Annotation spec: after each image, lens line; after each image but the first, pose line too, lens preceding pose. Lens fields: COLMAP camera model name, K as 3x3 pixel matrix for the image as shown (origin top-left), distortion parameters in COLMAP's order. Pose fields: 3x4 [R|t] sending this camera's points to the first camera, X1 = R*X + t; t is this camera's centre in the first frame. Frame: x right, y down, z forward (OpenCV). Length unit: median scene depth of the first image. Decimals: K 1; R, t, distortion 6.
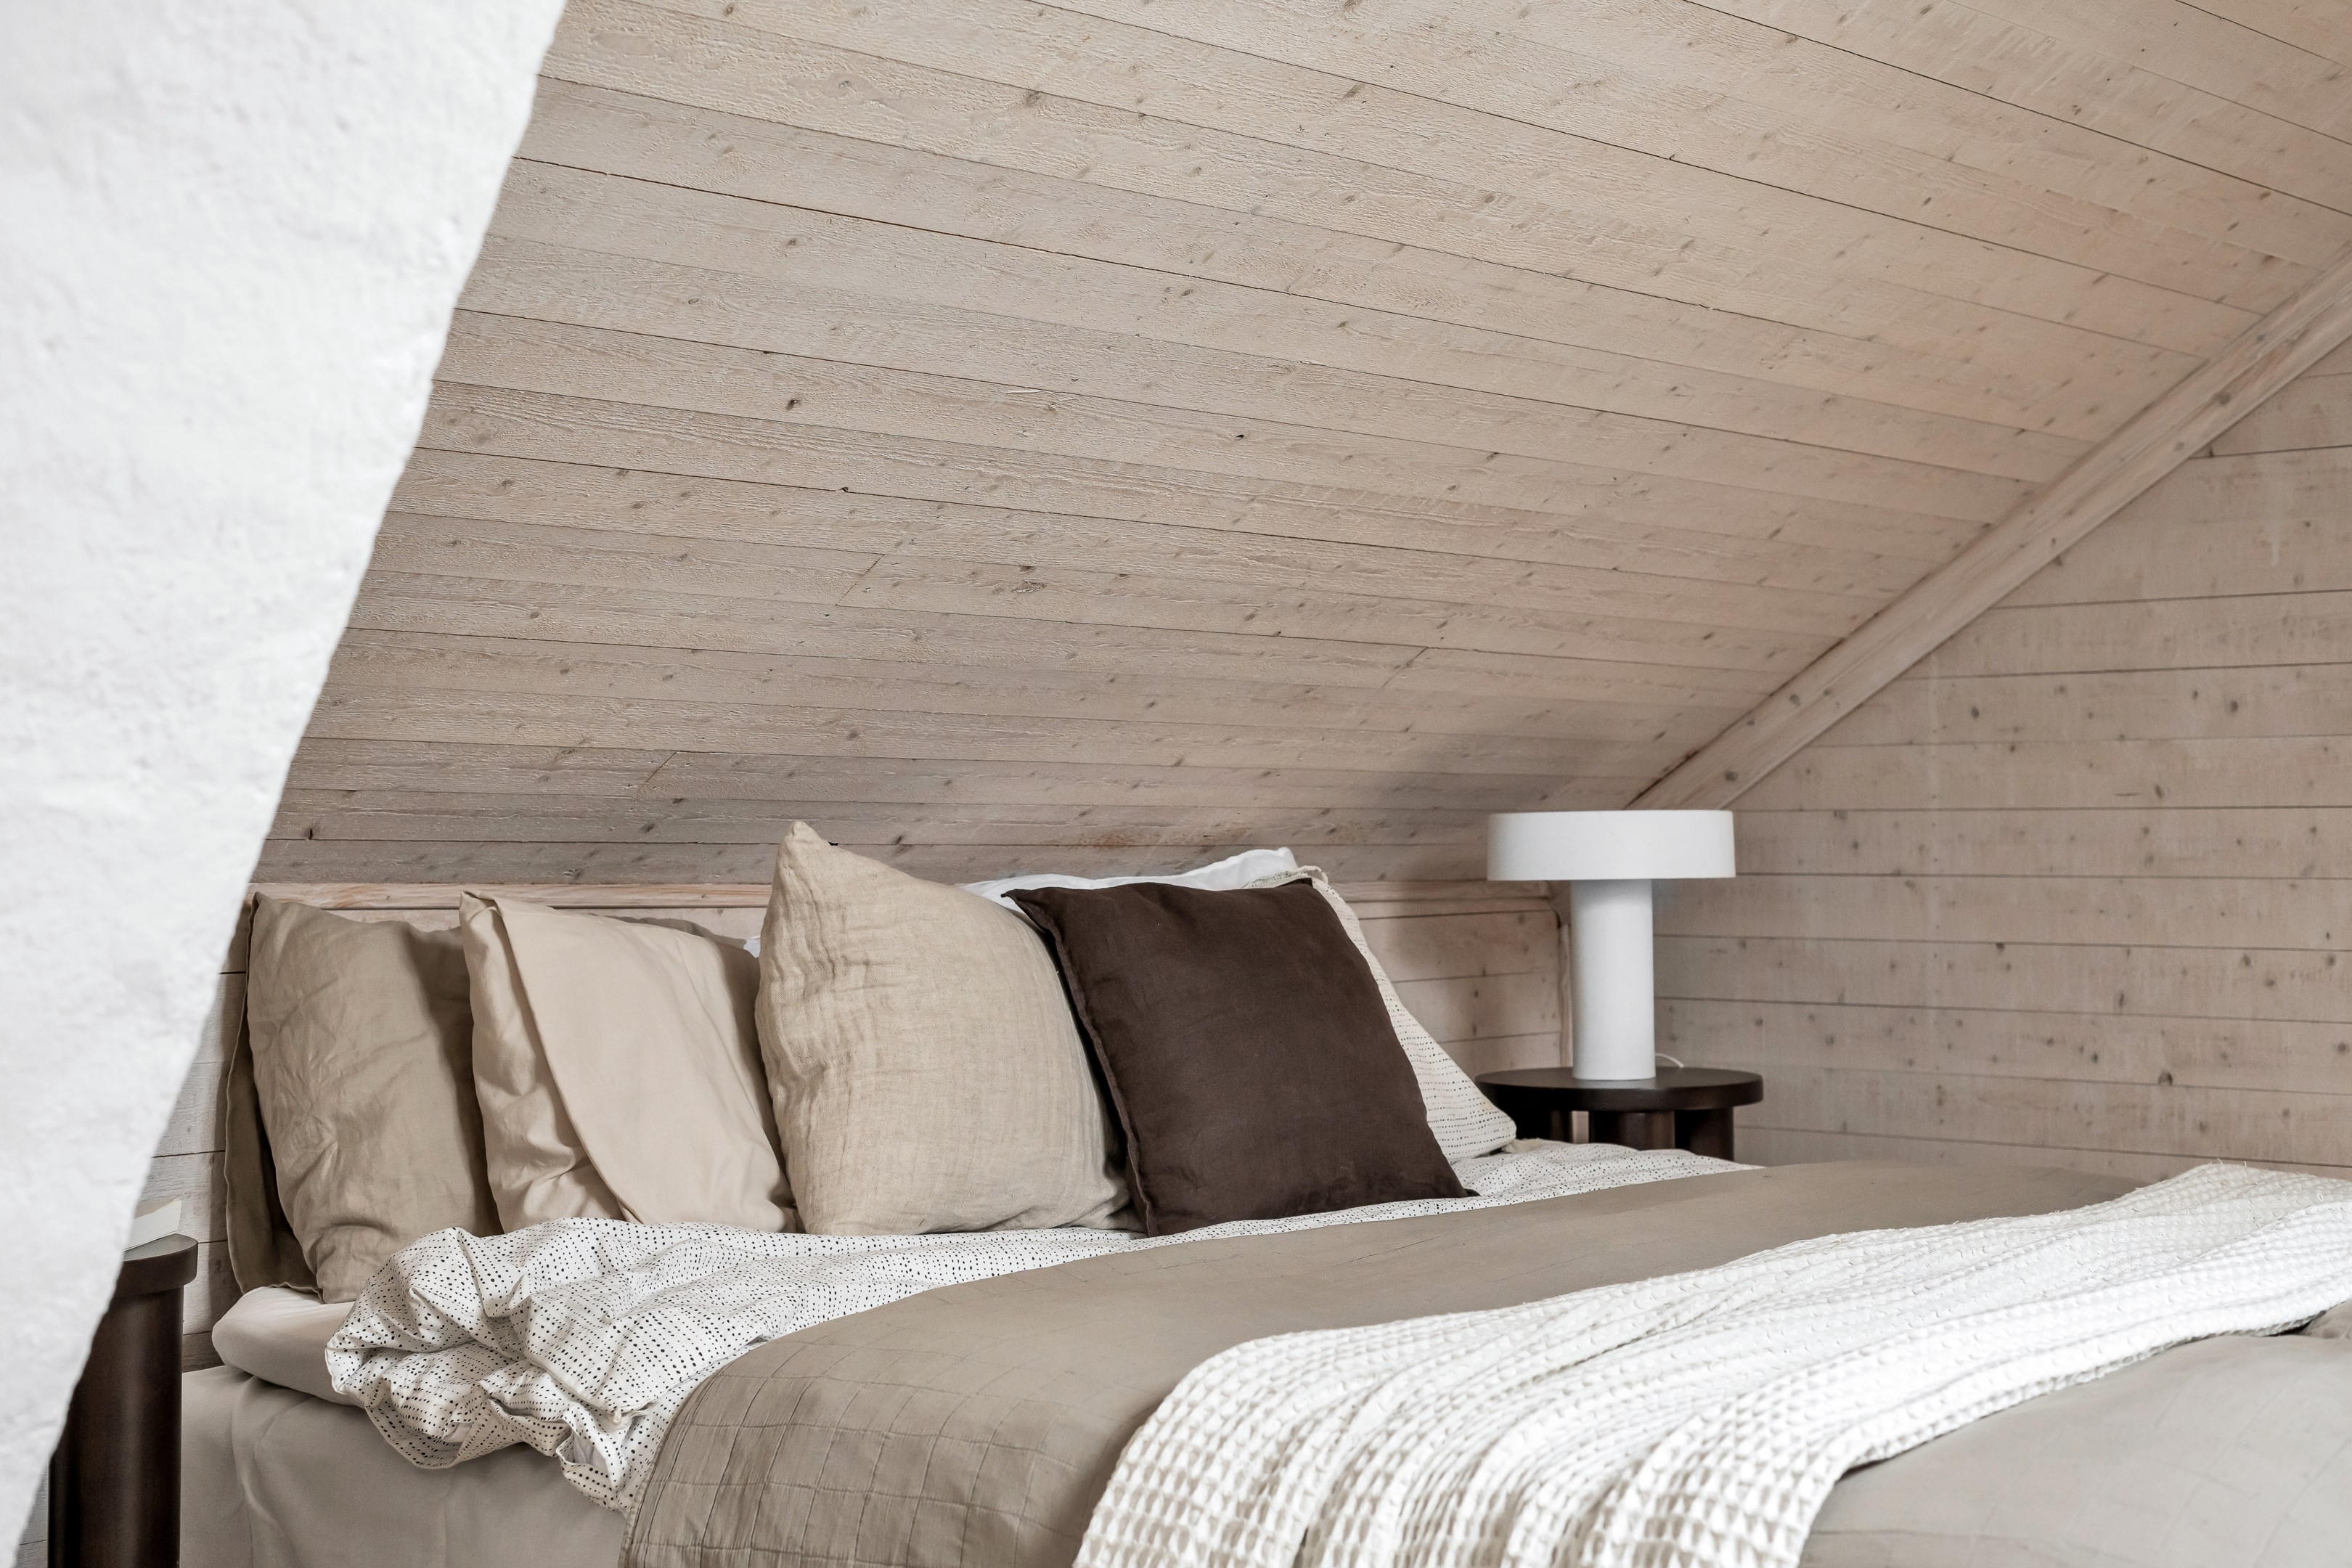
lens RADIAL K [[3433.6, 0, 1176.0], [0, 3433.6, 784.0], [0, 0, 1]] dist [0.006747, -0.029197]
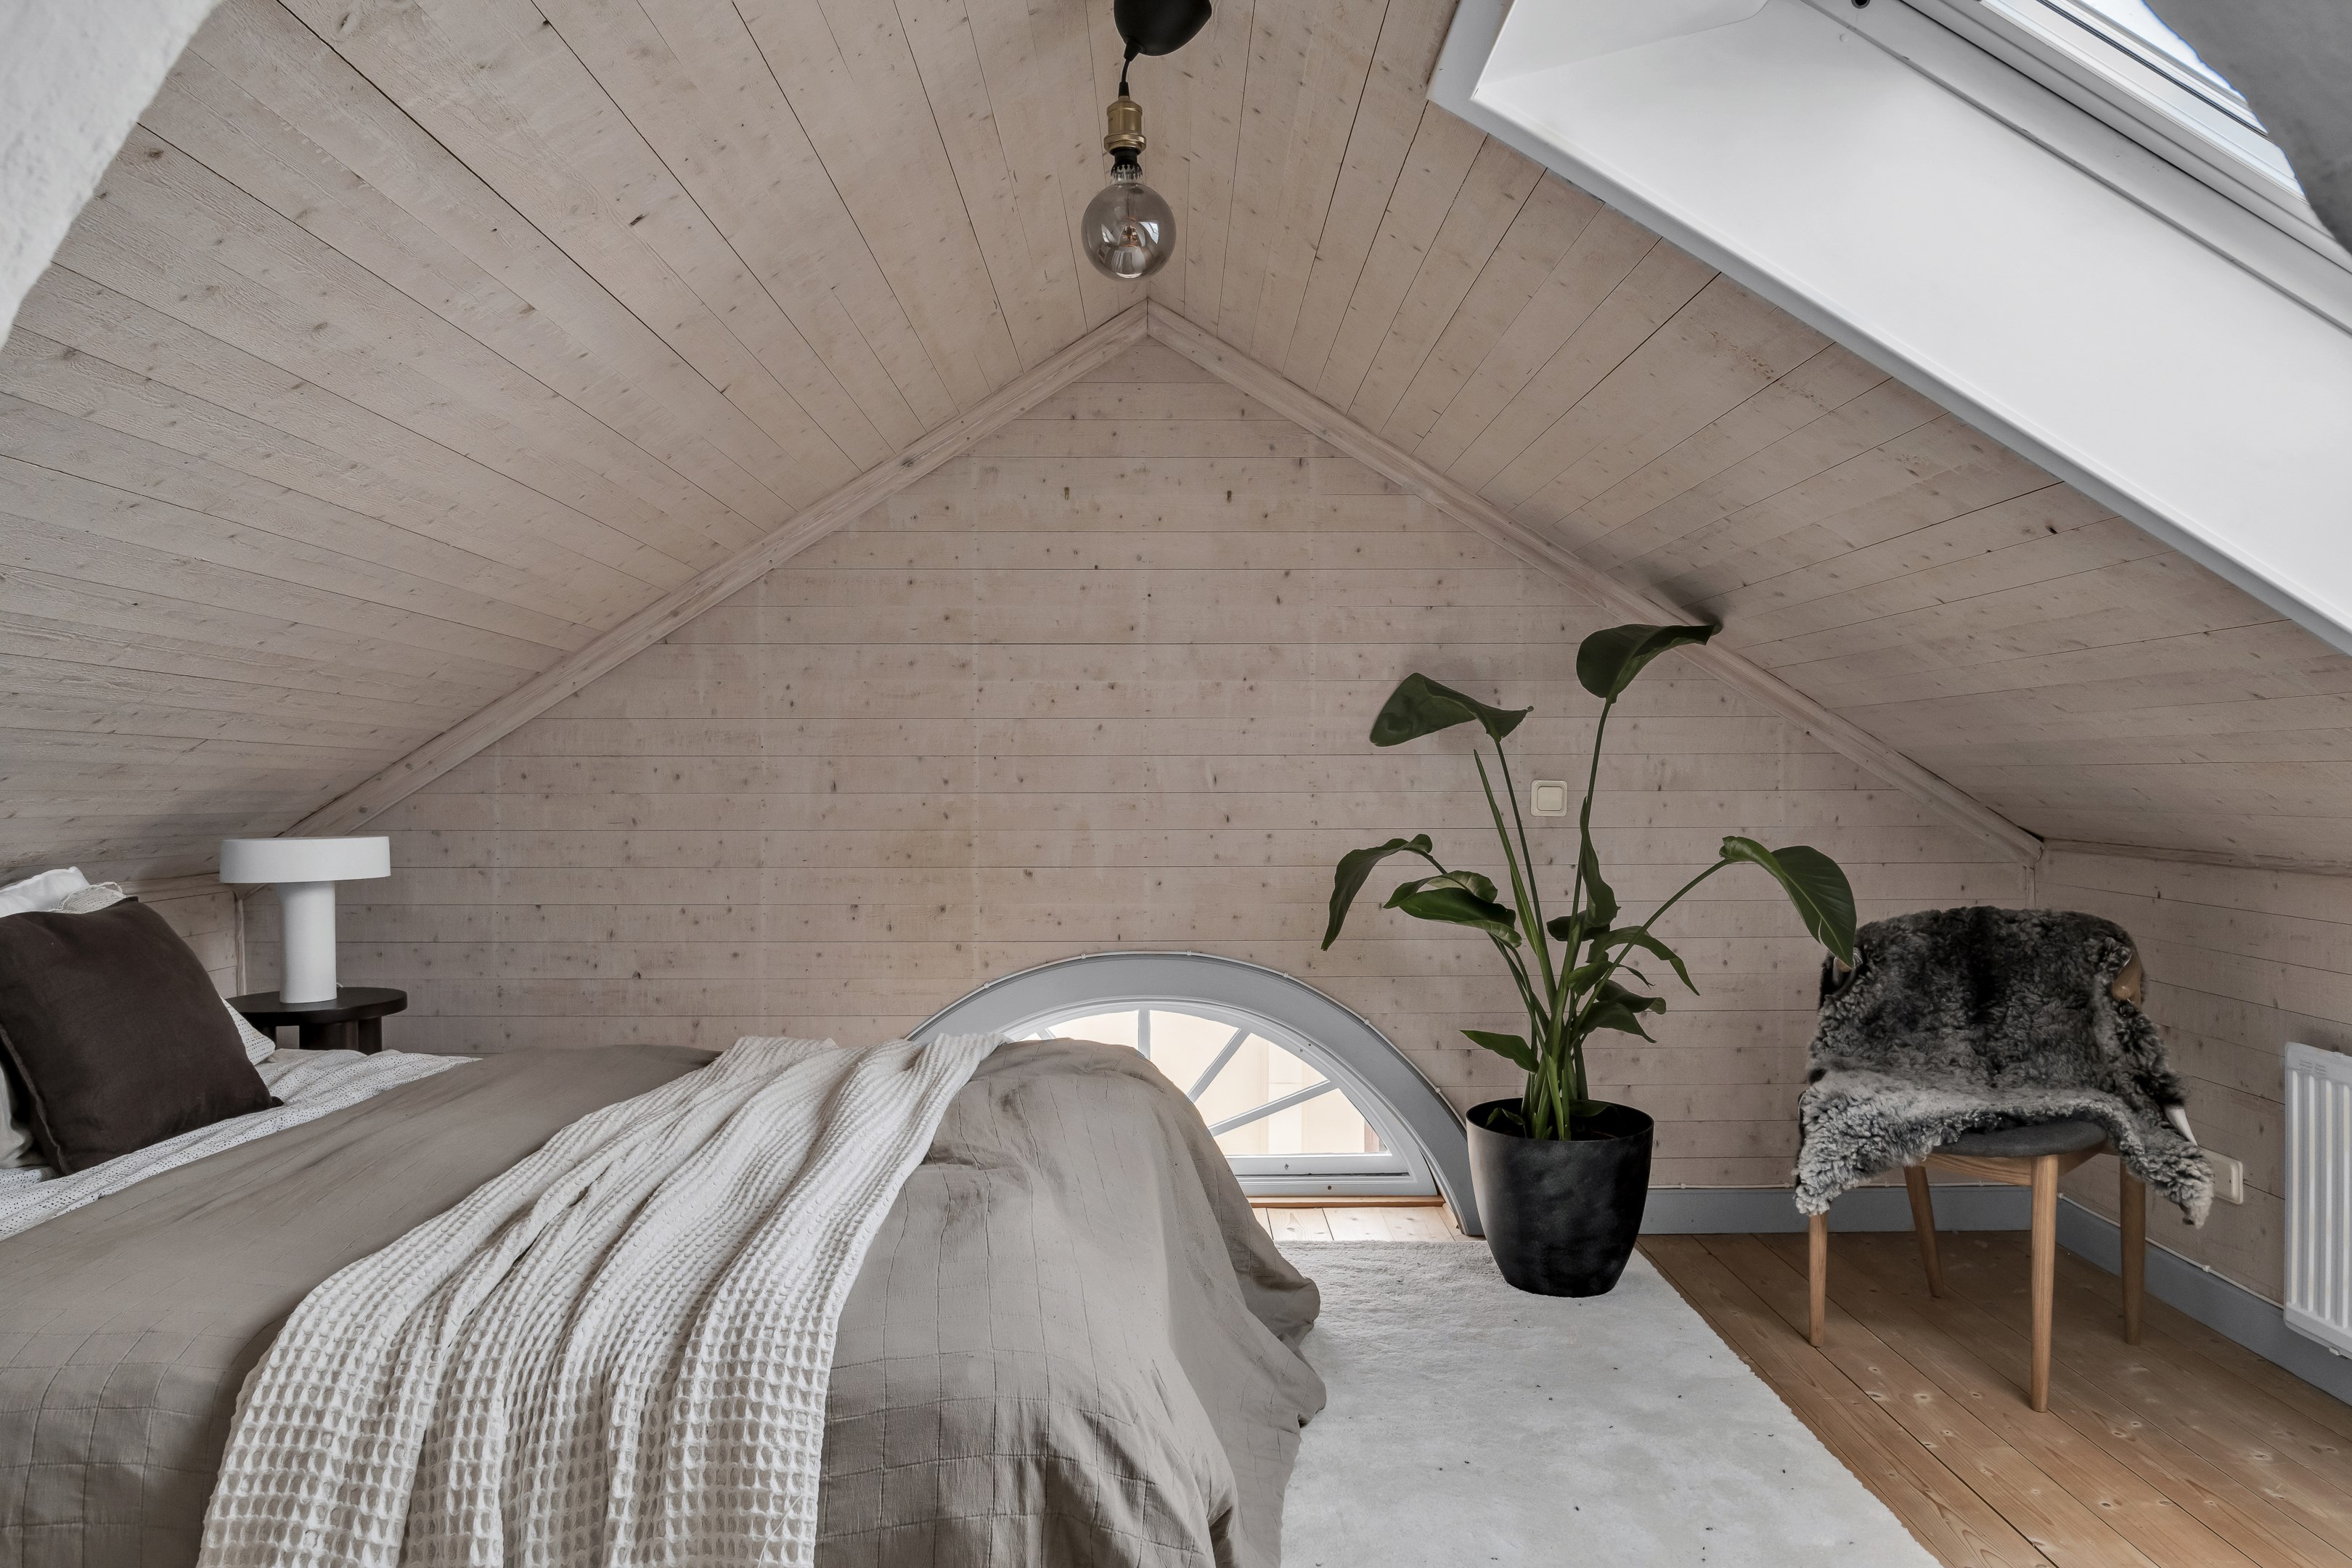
lens RADIAL K [[1603.5, 0, 1176.0], [0, 1603.5, 784.0], [0, 0, 1]] dist [-0.015135, 0.000606]
pose [[0.724840, 0.002106, 0.688914, -0.110149], [-0.011211, 0.999899, 0.008739, -0.032453], [-0.688826, -0.014058, 0.724790, 0.190169]]
